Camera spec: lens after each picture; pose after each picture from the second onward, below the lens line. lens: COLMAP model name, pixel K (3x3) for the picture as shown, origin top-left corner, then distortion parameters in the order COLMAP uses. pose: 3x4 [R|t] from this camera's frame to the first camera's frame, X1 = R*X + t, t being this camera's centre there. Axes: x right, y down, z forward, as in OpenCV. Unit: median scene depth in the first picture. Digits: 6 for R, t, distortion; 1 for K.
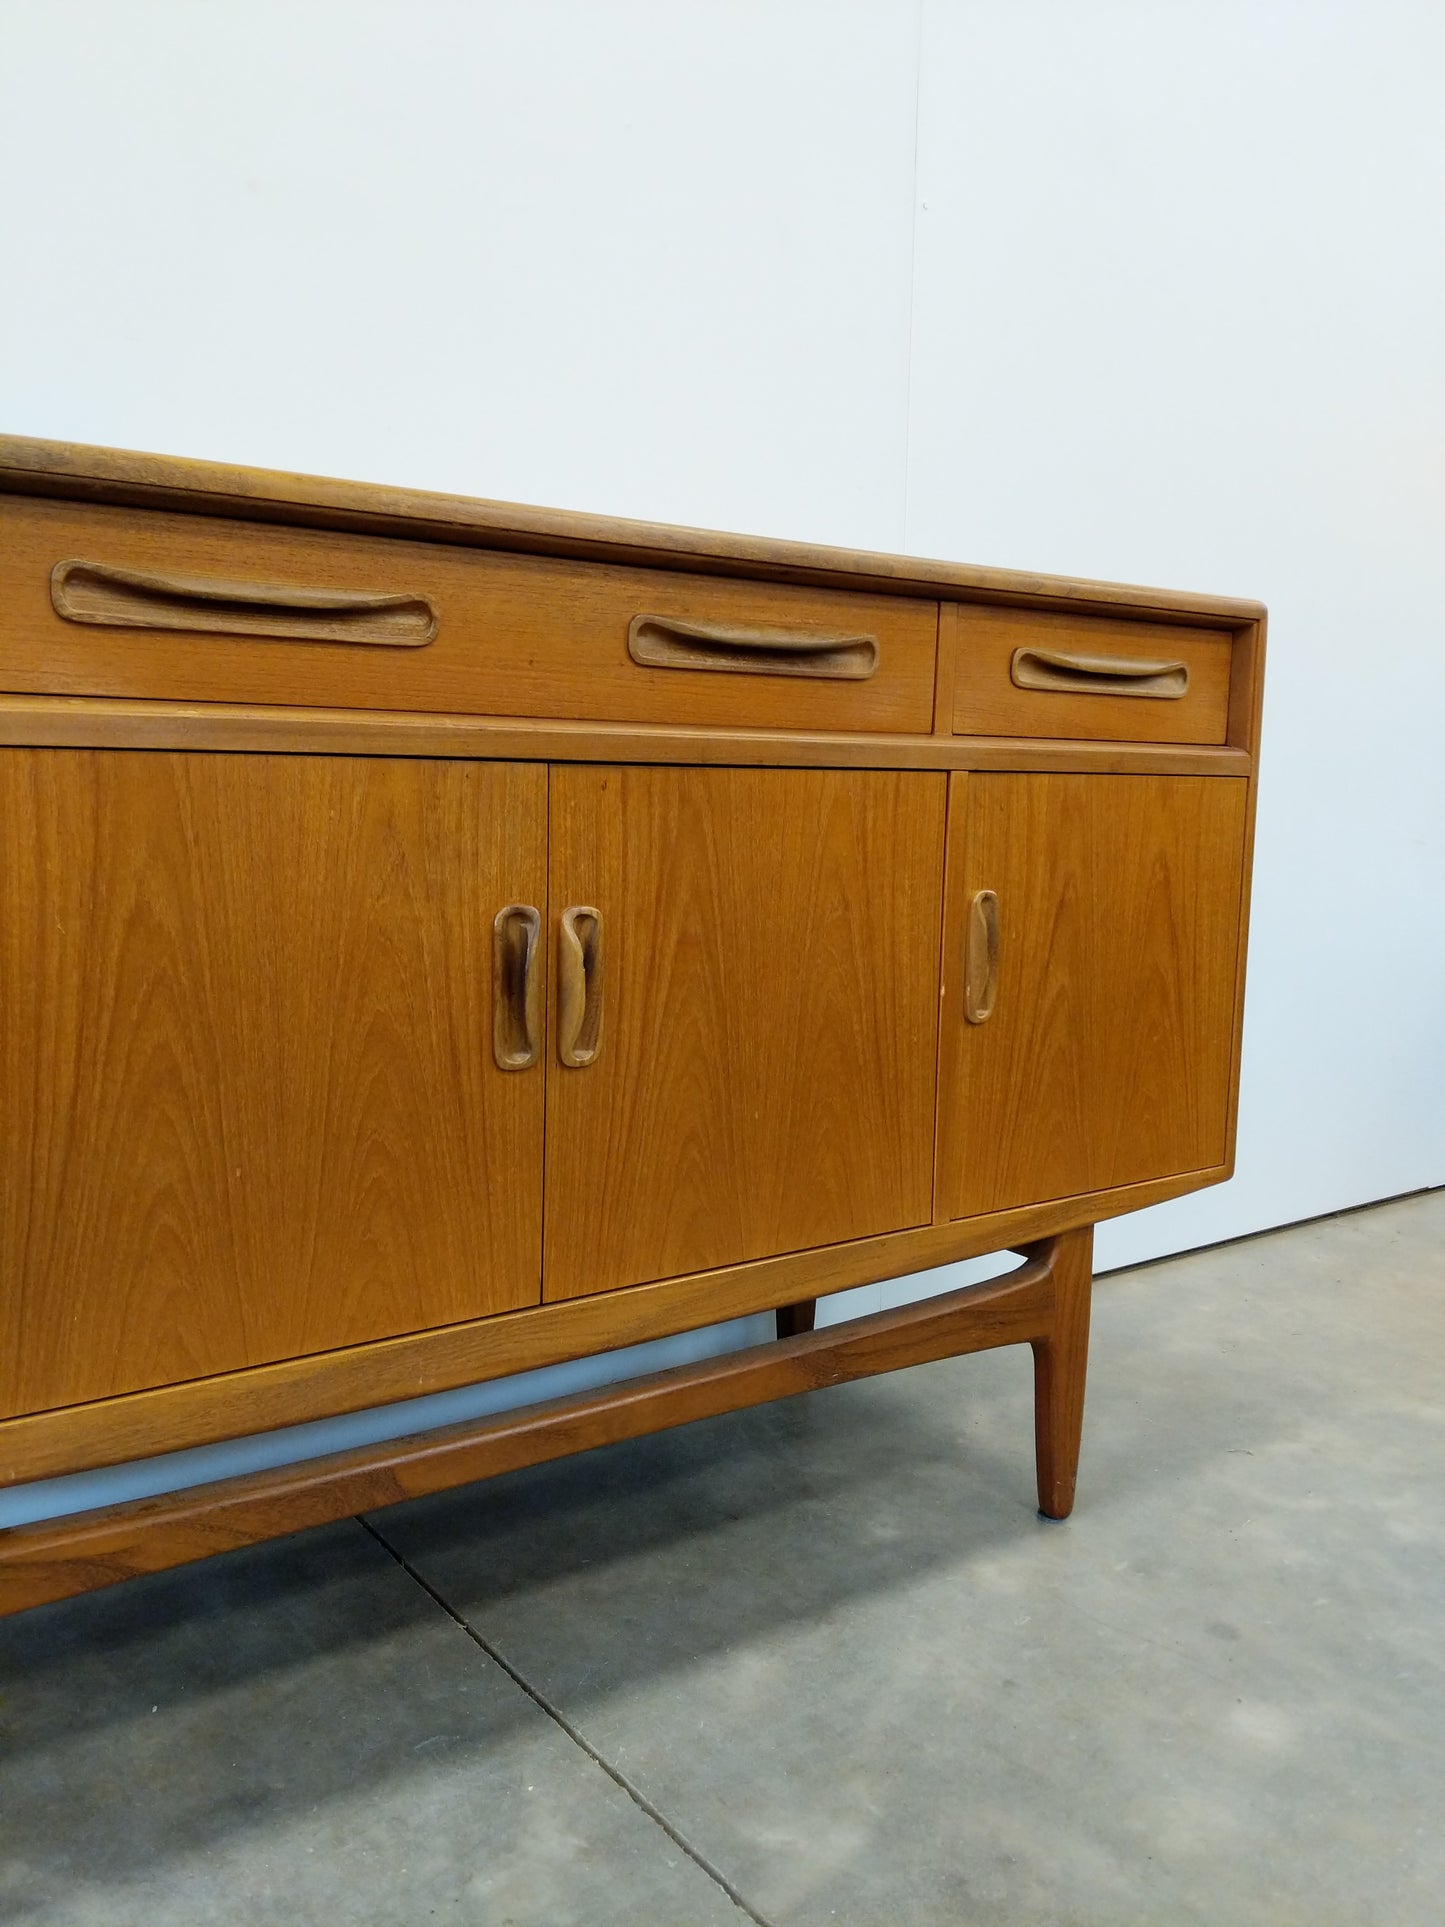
lens RADIAL K [[1549.5, 0, 718.2], [0, 1549.5, 947.7], [0, 0, 1]] dist [0.068728, -0.122781]
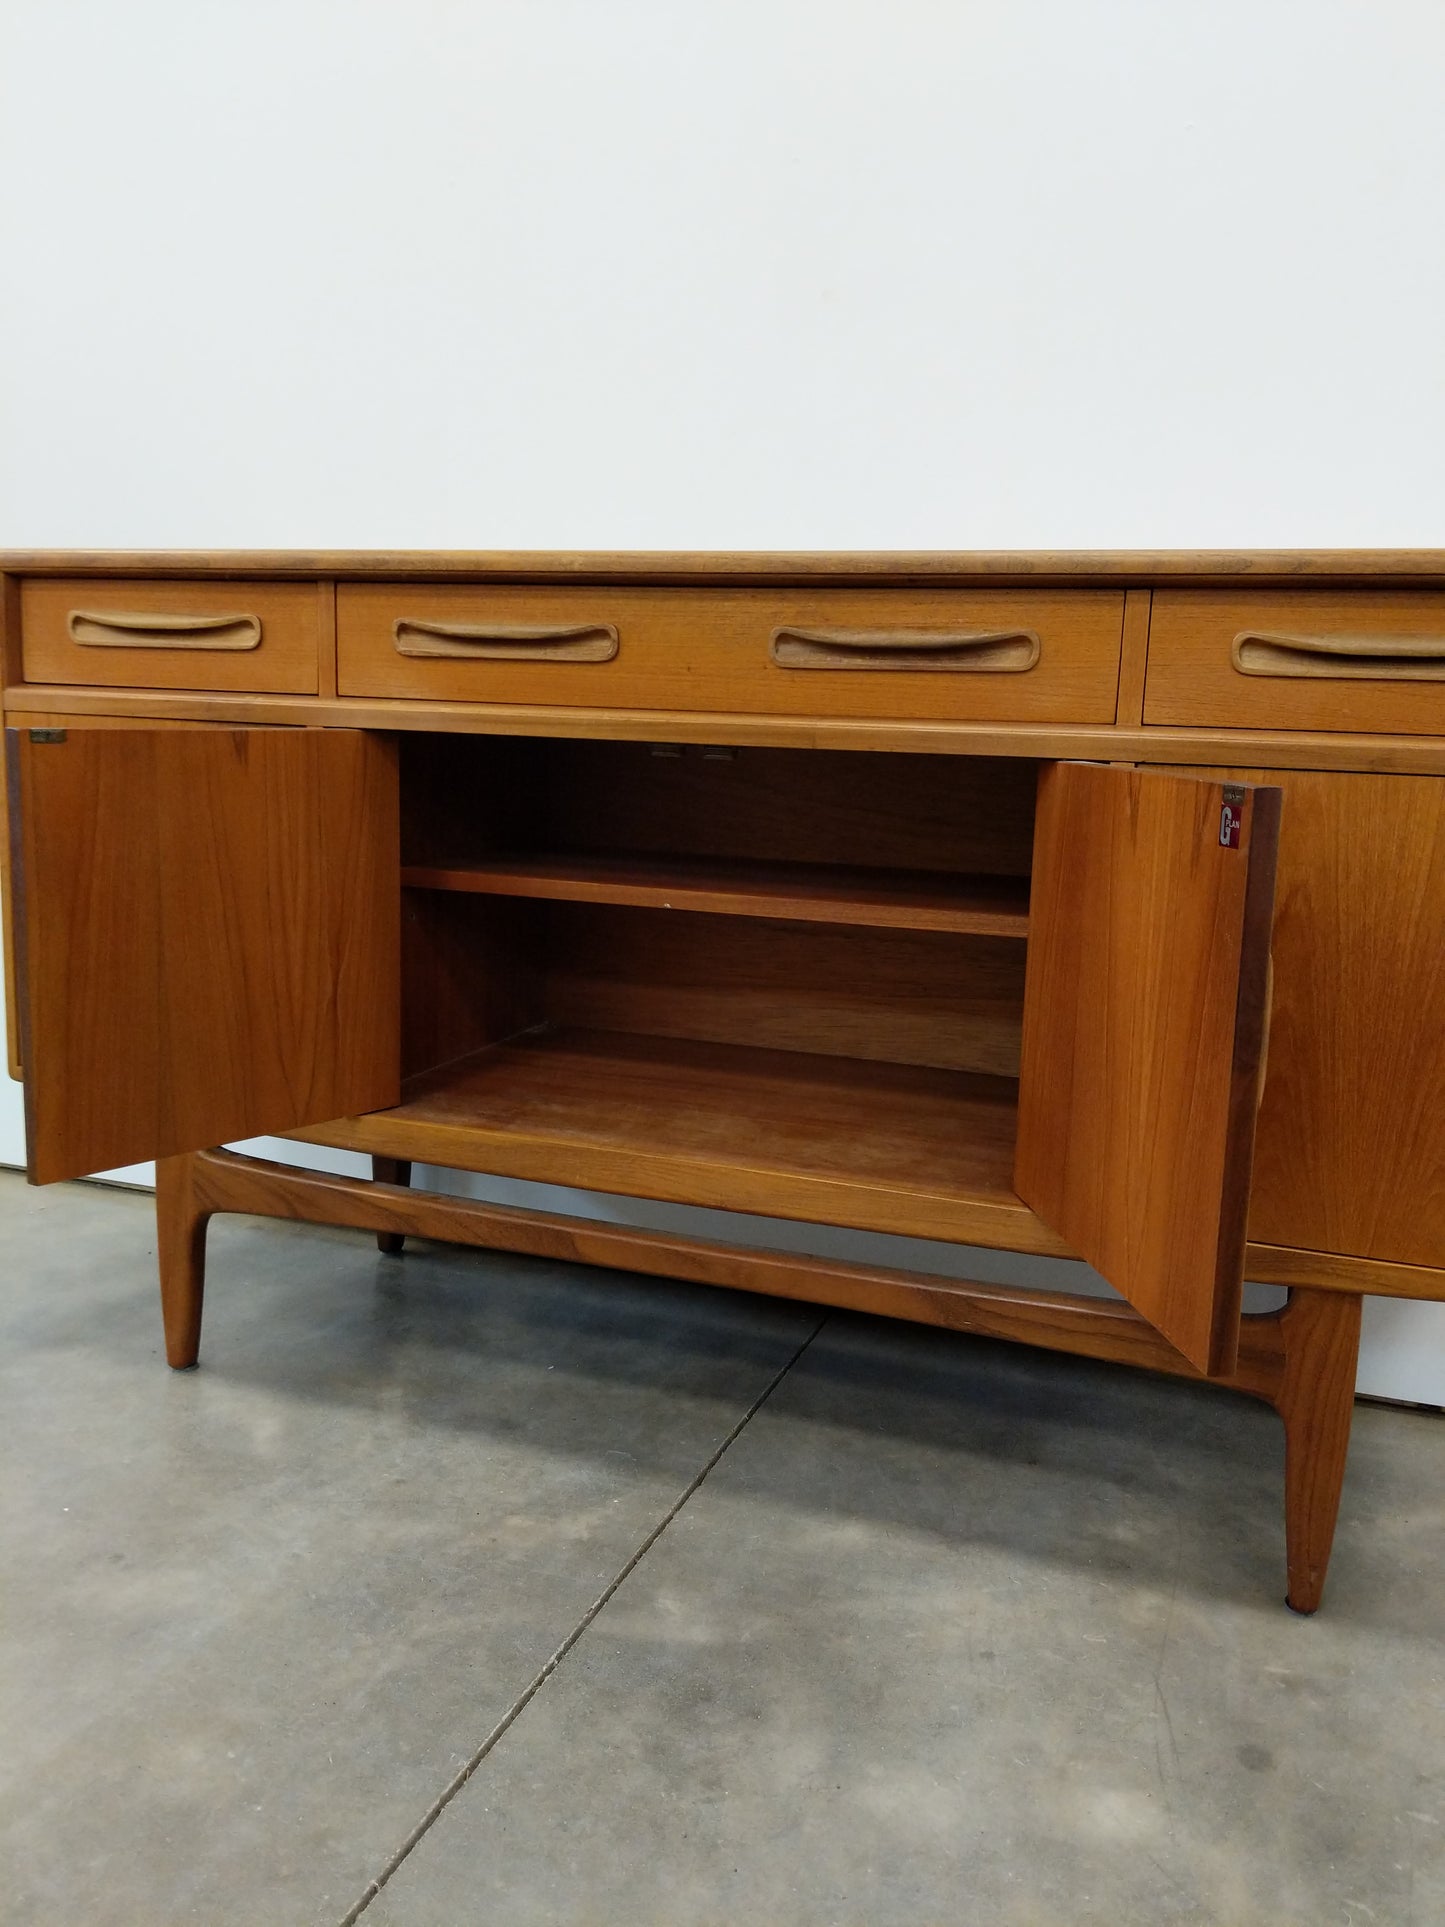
lens RADIAL K [[1514.0, 0, 730.2], [0, 1514.0, 941.1], [0, 0, 1]] dist [0.079340, -0.142886]
pose [[0.561208, 0.123244, -0.818447, 0.978443], [-0.116954, 0.990738, 0.068993, -0.047238], [0.819370, 0.057002, 0.570424, 0.304631]]
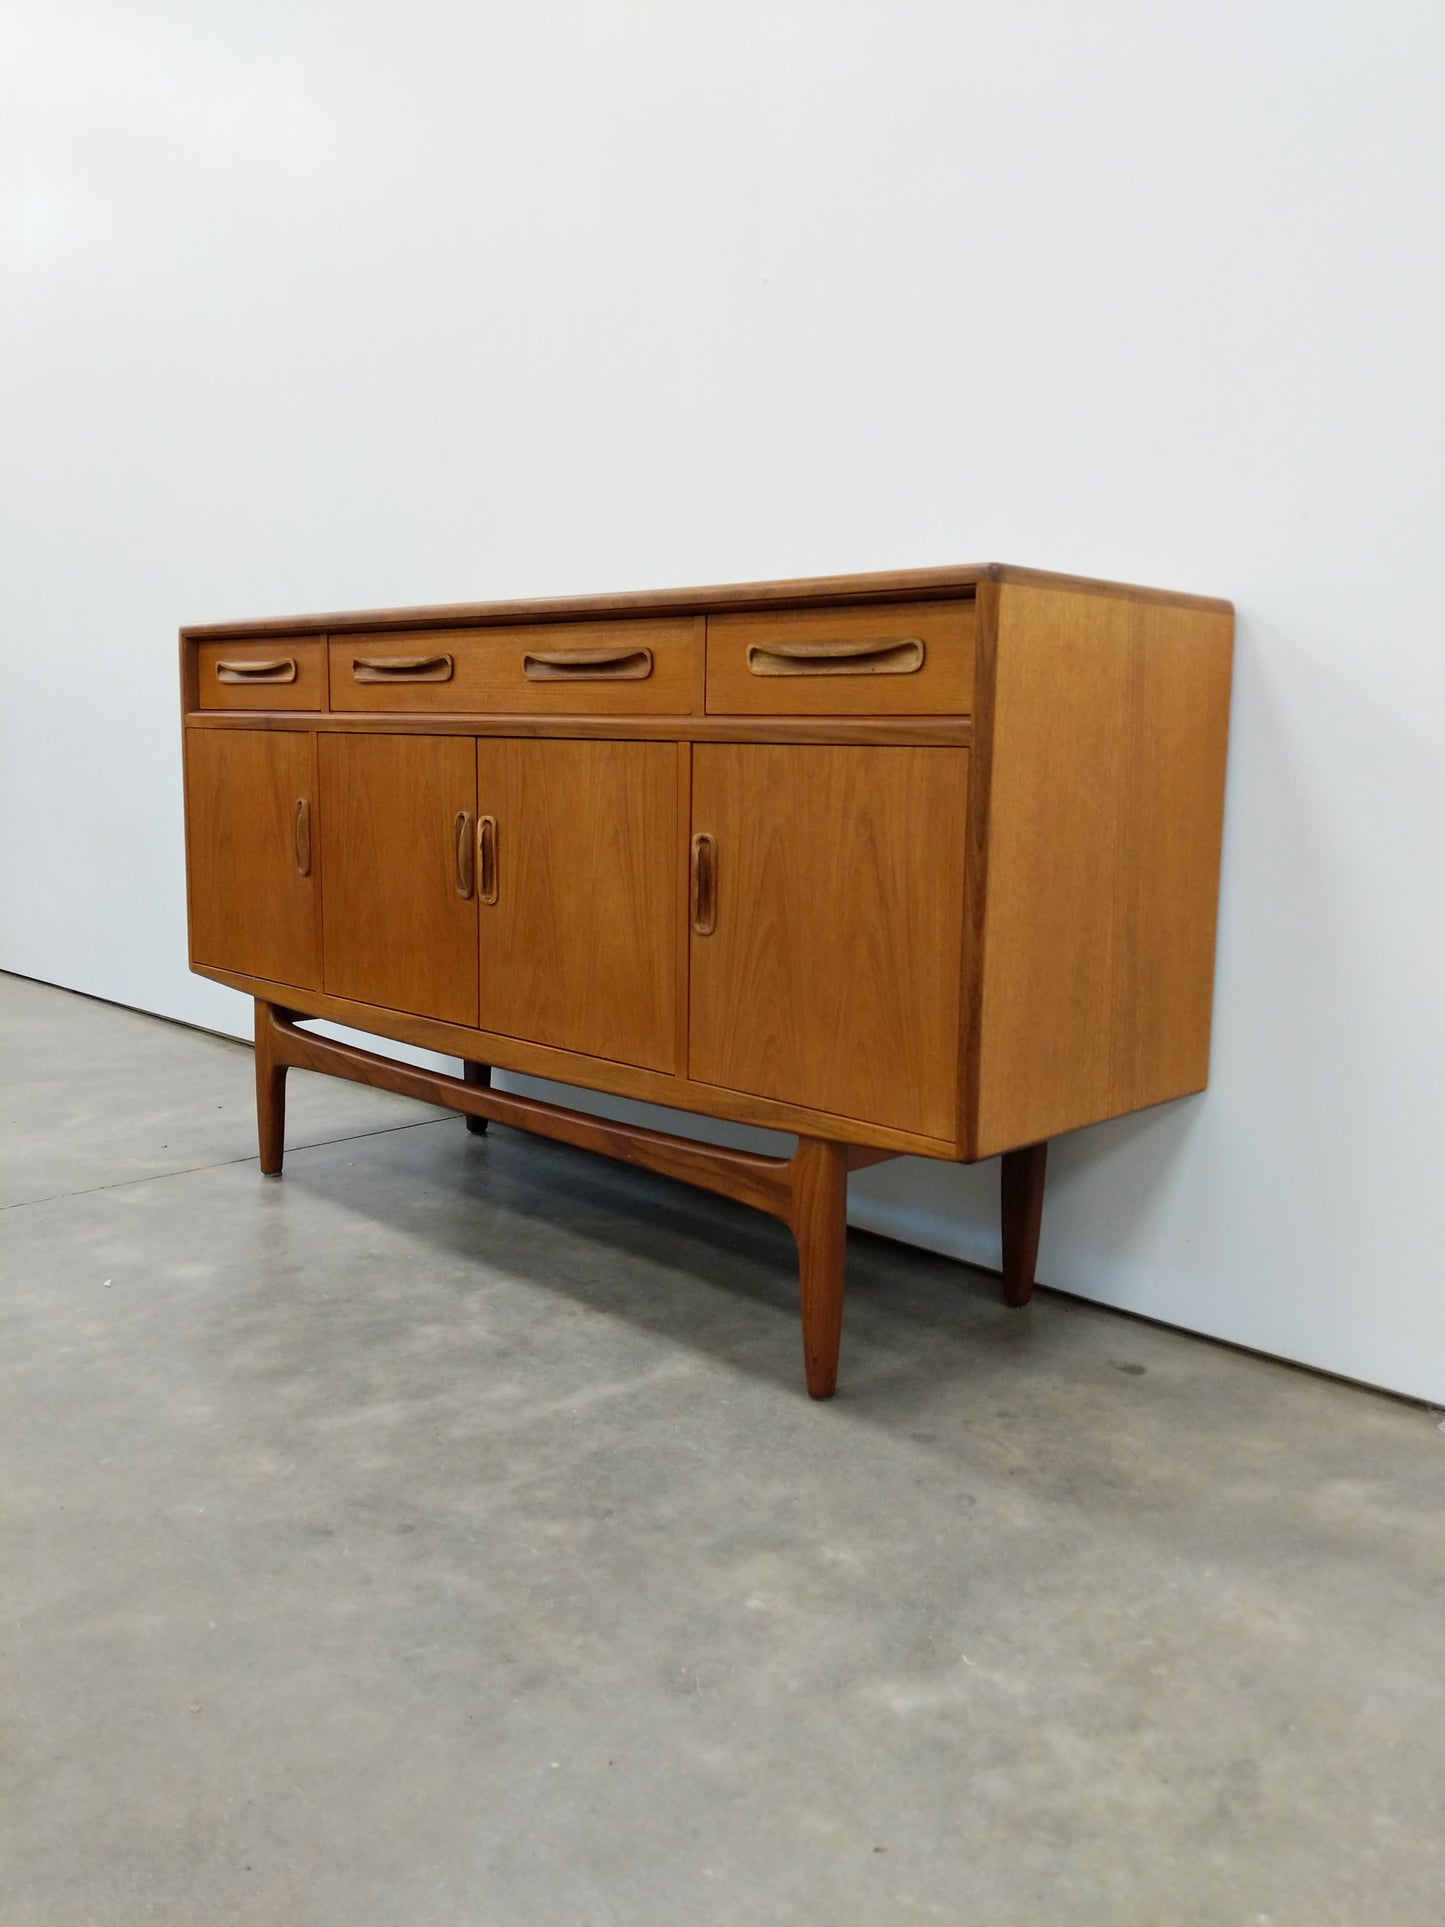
lens RADIAL K [[1514.0, 0, 730.2], [0, 1514.0, 941.1], [0, 0, 1]] dist [0.079340, -0.142886]
pose [[0.180853, 0.112478, -0.977057, 1.759643], [-0.127974, 0.987684, 0.090013, -0.079176], [0.975149, 0.108759, 0.193020, 0.961846]]
